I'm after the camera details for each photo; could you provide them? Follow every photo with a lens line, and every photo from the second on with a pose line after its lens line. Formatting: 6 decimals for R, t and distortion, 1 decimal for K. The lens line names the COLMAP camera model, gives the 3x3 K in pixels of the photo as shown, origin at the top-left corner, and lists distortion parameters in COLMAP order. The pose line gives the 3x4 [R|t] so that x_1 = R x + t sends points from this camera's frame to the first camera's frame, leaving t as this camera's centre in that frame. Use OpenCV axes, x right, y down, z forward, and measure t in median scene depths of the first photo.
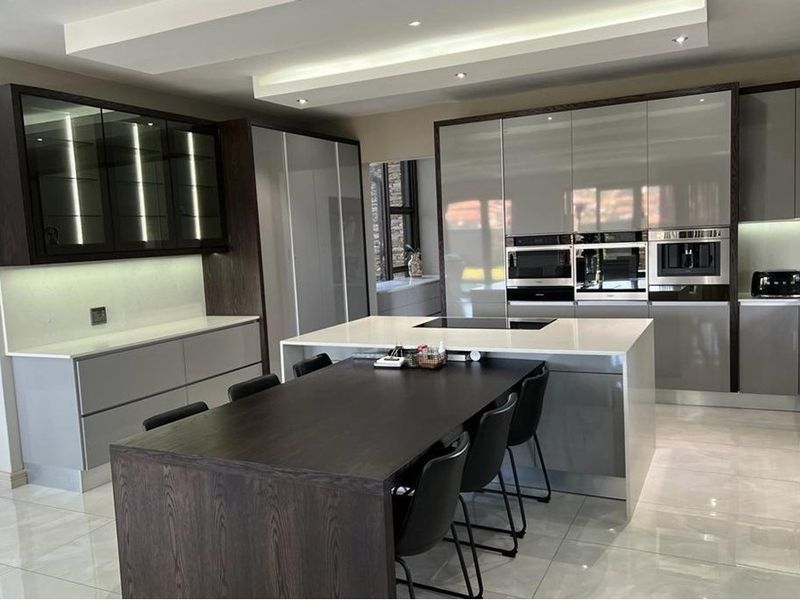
lens RADIAL K [[711.8, 0, 400.5], [0, 711.8, 298.0], [0, 0, 1]] dist [0.056128, -0.011393]
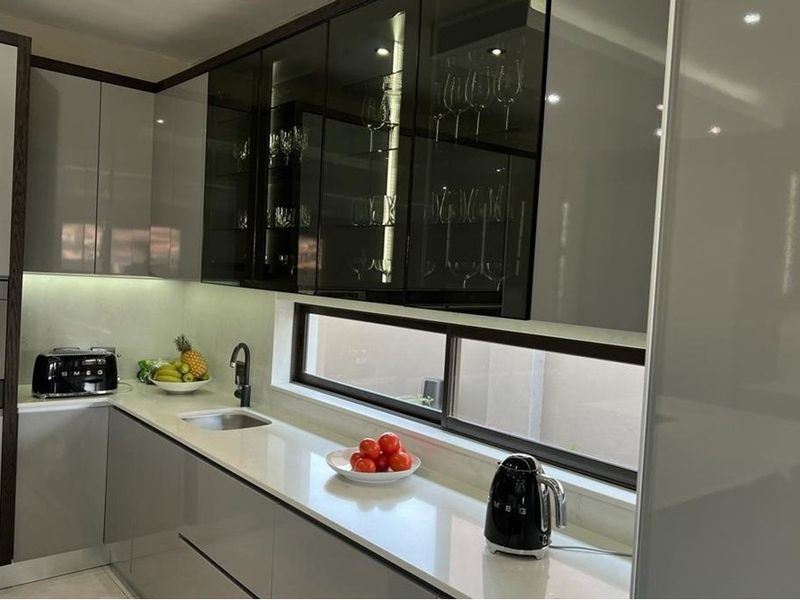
lens RADIAL K [[711.8, 0, 393.1], [0, 711.8, 298.5], [0, 0, 1]] dist [0.056128, -0.011393]
pose [[0.384657, 0.048207, 0.921800, 0.038751], [0.006974, 0.998455, -0.055126, -0.048367], [-0.923033, 0.027633, 0.383727, 0.486388]]
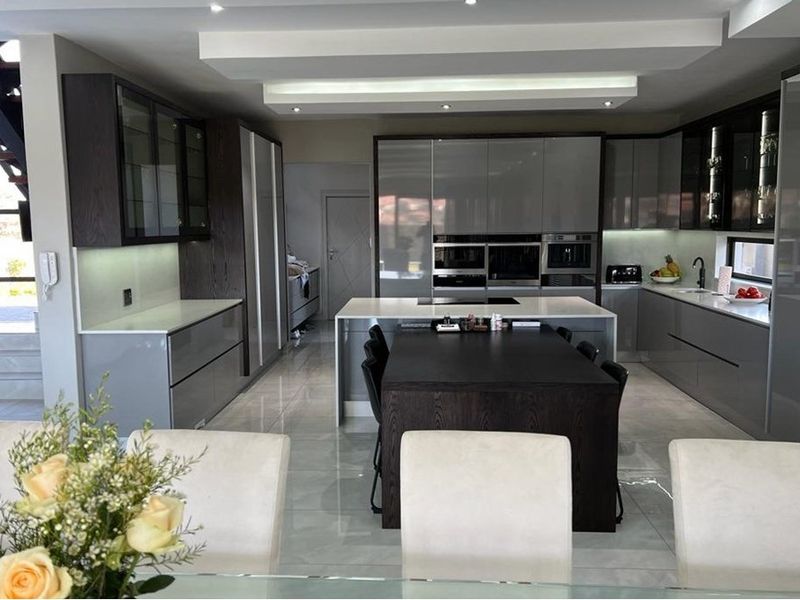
lens RADIAL K [[711.8, 0, 392.6], [0, 711.8, 300.2], [0, 0, 1]] dist [0.056128, -0.011393]
pose [[0.908715, -0.004959, 0.417388, -0.485662], [0.004029, 0.999987, 0.003107, 0.026083], [-0.417398, -0.001142, 0.908723, -0.103240]]
